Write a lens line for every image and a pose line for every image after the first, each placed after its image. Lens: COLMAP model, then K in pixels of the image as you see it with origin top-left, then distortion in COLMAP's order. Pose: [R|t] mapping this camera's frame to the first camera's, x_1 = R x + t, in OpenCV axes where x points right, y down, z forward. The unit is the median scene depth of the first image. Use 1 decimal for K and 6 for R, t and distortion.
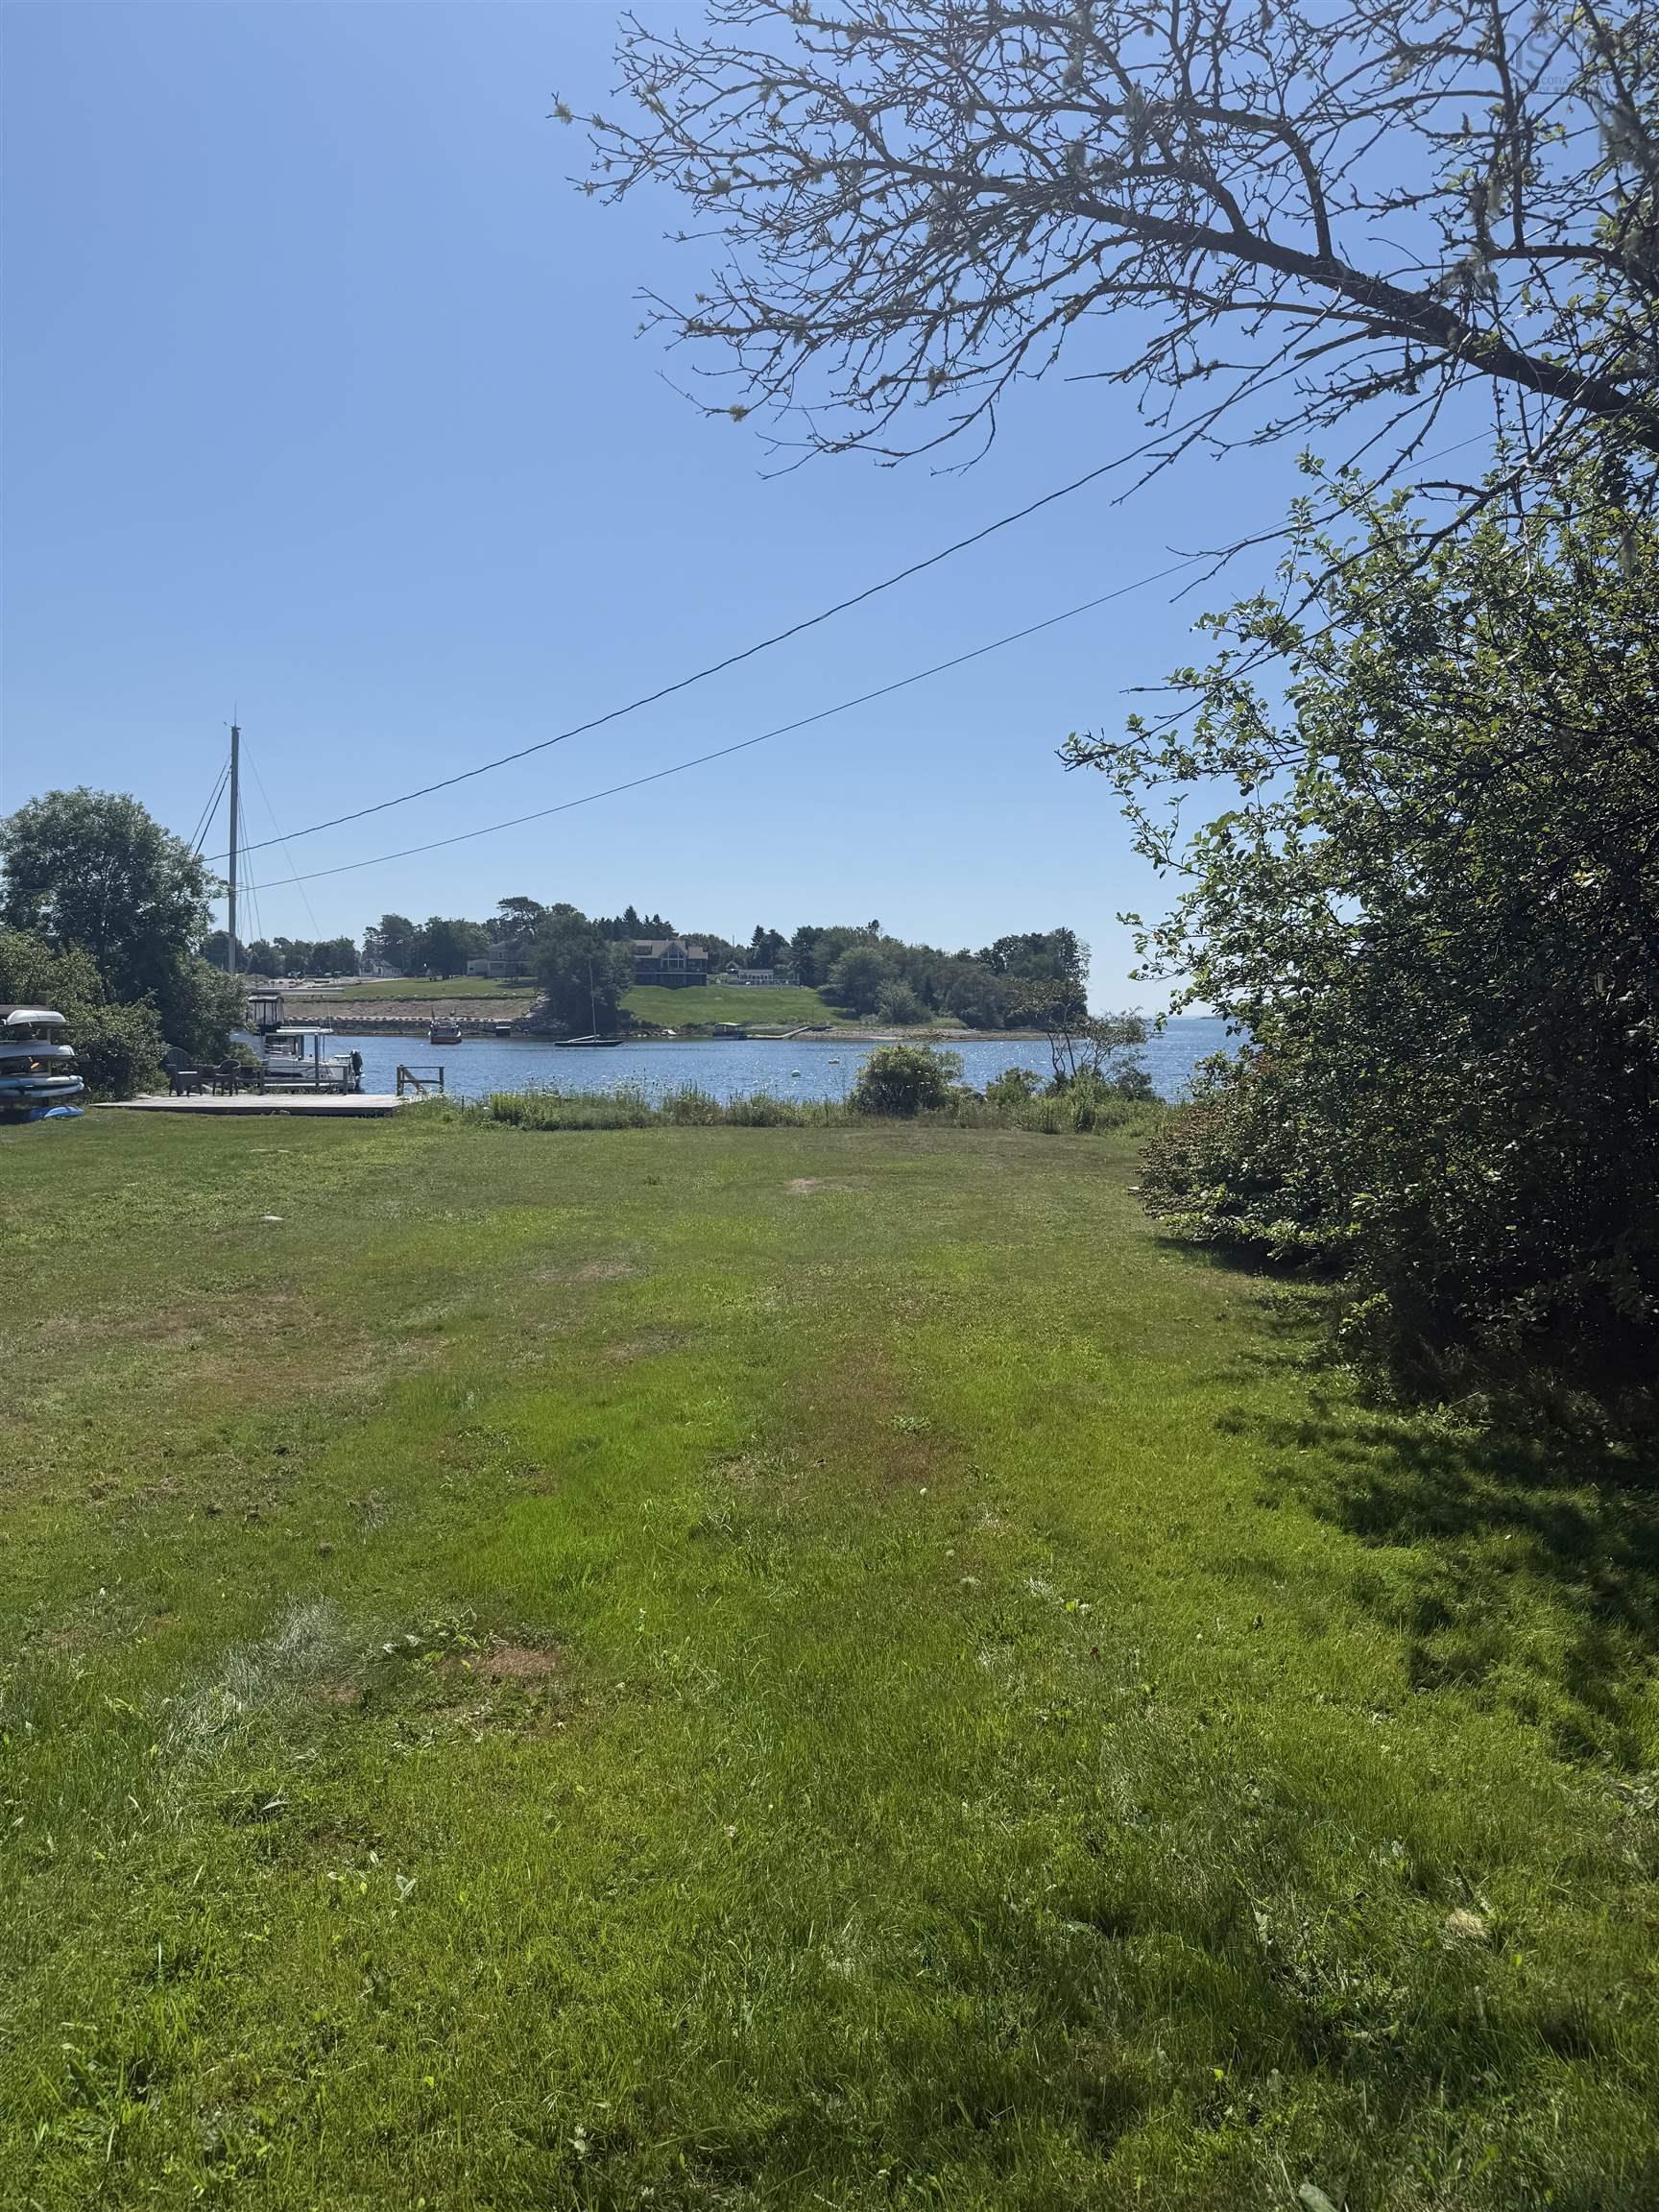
lens RADIAL K [[1550.7, 0, 833.8], [0, 1550.7, 1107.0], [0, 0, 1]] dist [0.002459, 0.000058]
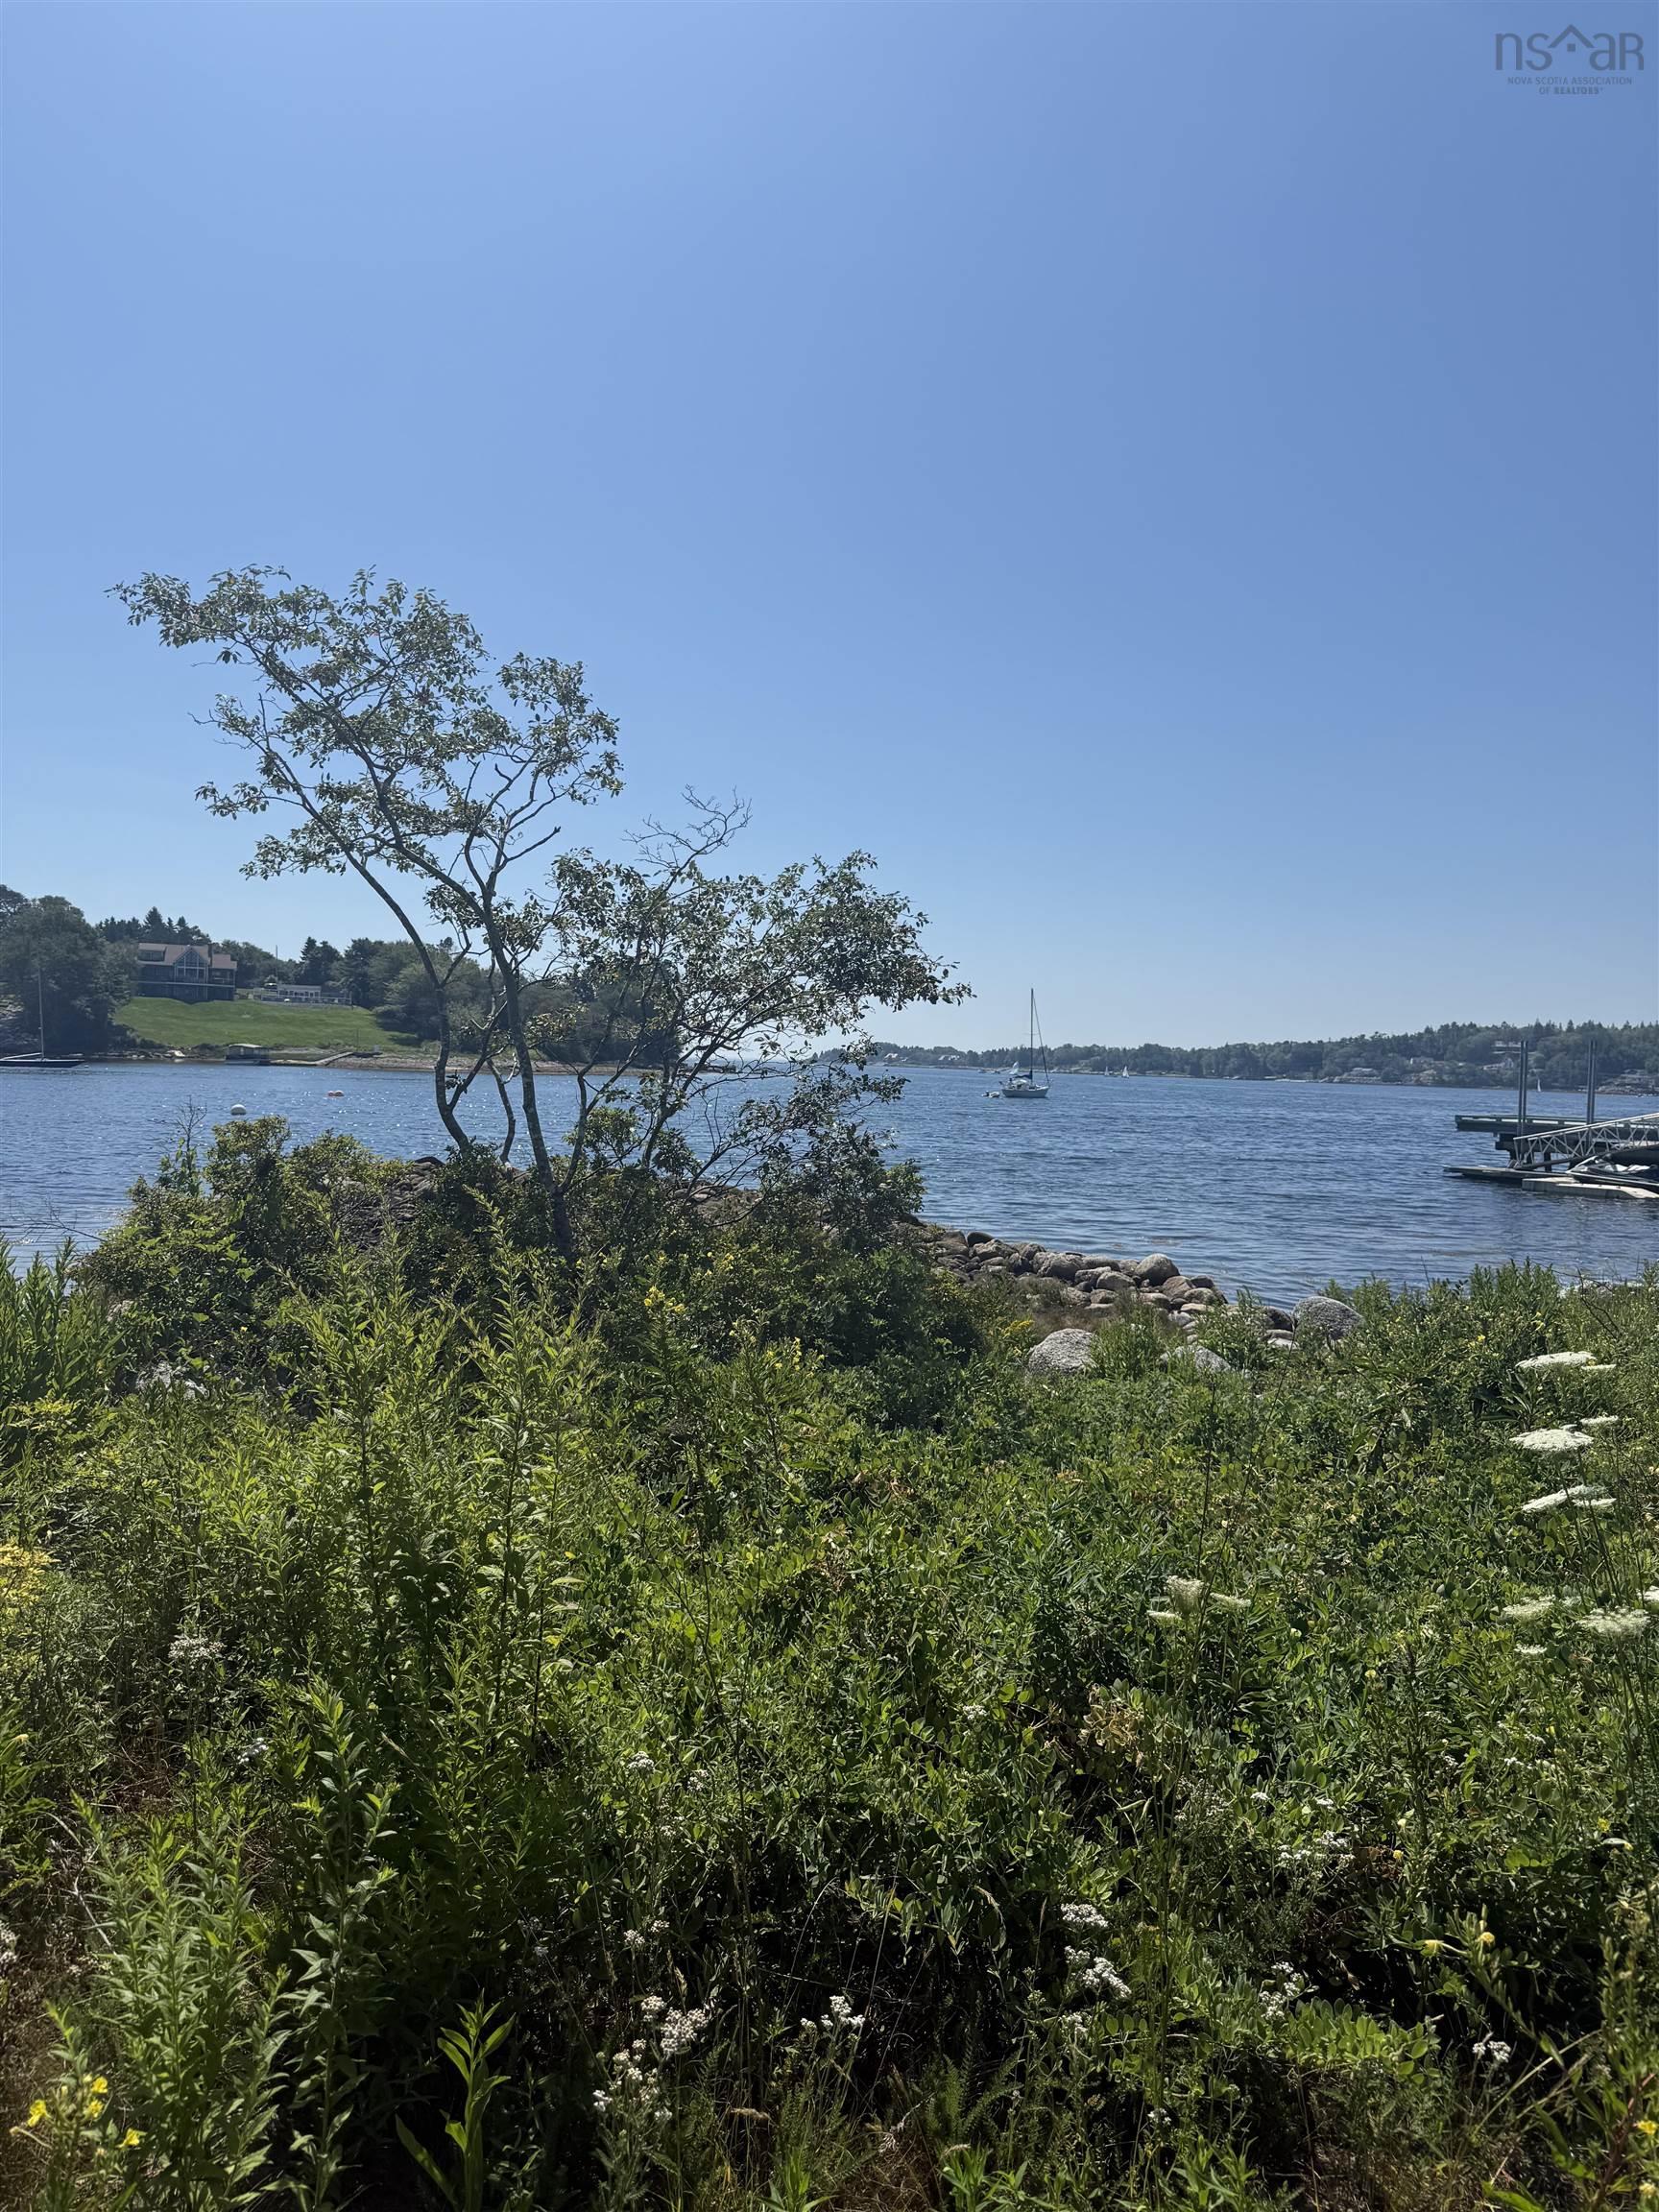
lens RADIAL K [[1545.0, 0, 830.5], [0, 1545.0, 1108.7], [0, 0, 1]] dist [0.004890, 0.000572]
pose [[0.966836, 0.019833, 0.254627, 0.017967], [-0.013893, 0.999588, -0.025108, -0.002944], [-0.255020, 0.020737, 0.966713, 0.102845]]
